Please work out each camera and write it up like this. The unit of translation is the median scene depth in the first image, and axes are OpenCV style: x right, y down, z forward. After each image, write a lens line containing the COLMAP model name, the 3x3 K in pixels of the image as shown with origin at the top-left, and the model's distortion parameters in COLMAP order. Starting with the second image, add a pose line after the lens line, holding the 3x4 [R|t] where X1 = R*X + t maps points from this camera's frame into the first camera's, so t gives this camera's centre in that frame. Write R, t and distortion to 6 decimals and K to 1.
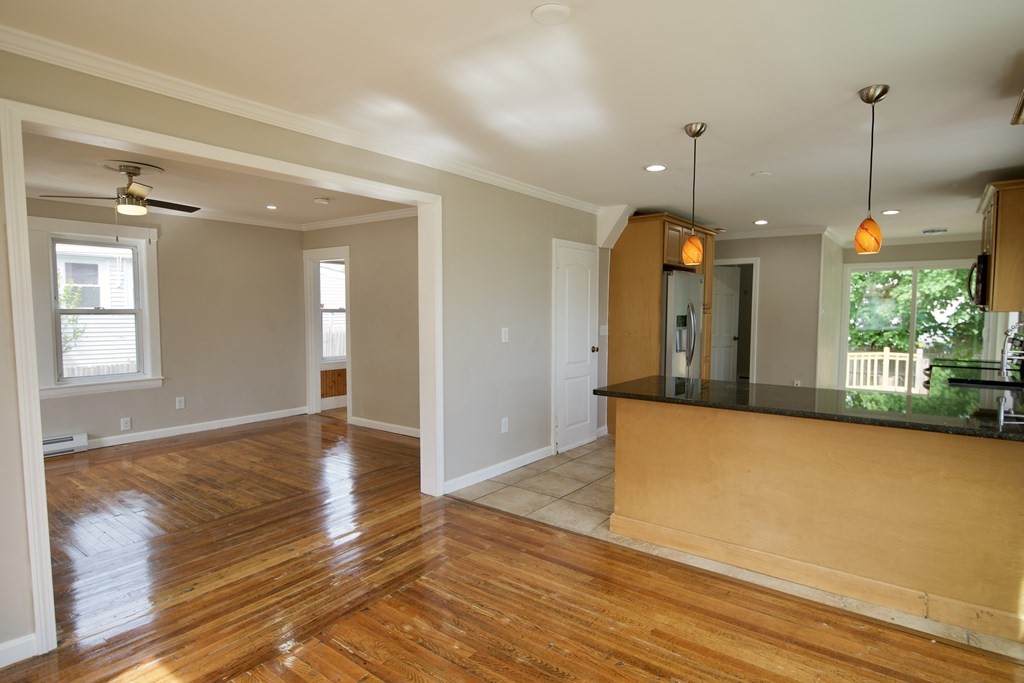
lens RADIAL K [[556.9, 0, 532.5], [0, 556.9, 343.8], [0, 0, 1]] dist [0.002170, -0.001046]
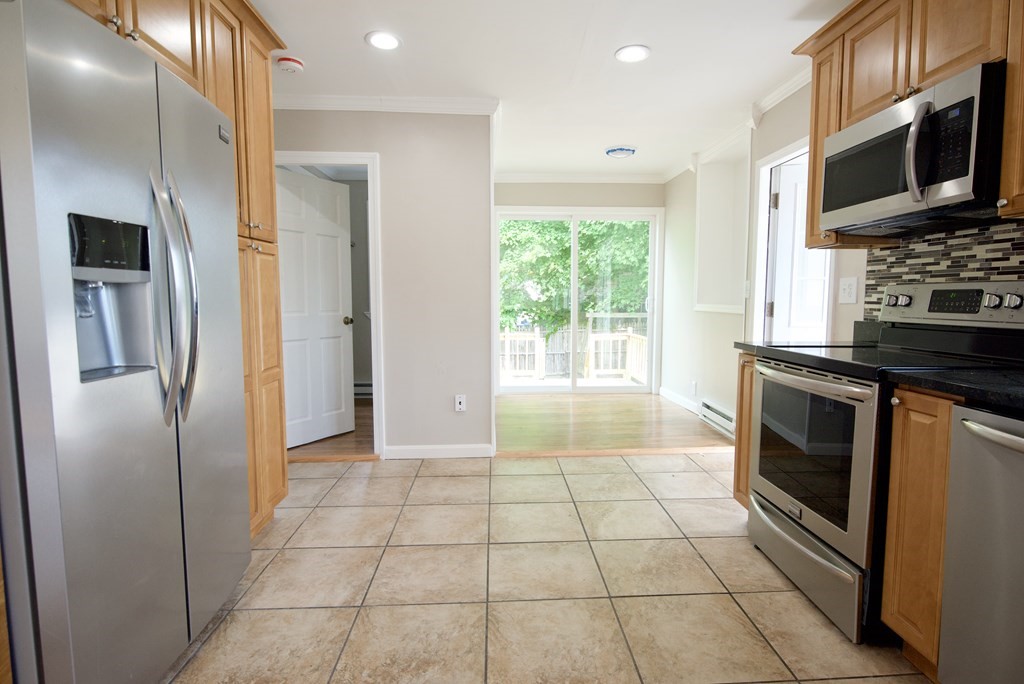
lens RADIAL K [[536.0, 0, 520.0], [0, 536.0, 344.6], [0, 0, 1]] dist [-0.000253, -0.002021]
pose [[0.777848, -0.059396, 0.625639, 0.415161], [0.042152, 0.998213, 0.042361, -0.001934], [-0.627037, -0.006579, 0.778962, 1.156540]]
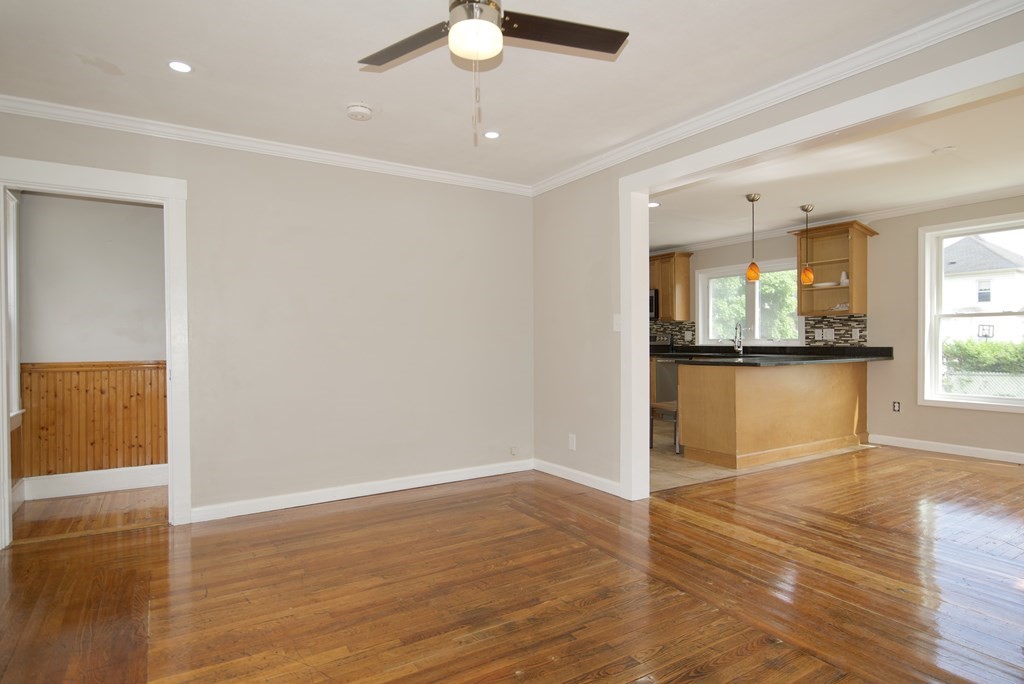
lens RADIAL K [[556.9, 0, 532.5], [0, 556.9, 344.3], [0, 0, 1]] dist [0.002170, -0.001046]
pose [[0.358657, -0.015924, 0.933334, -1.283784], [0.068623, 0.997599, -0.009350, 0.006646], [-0.930944, 0.067402, 0.358889, 0.928118]]
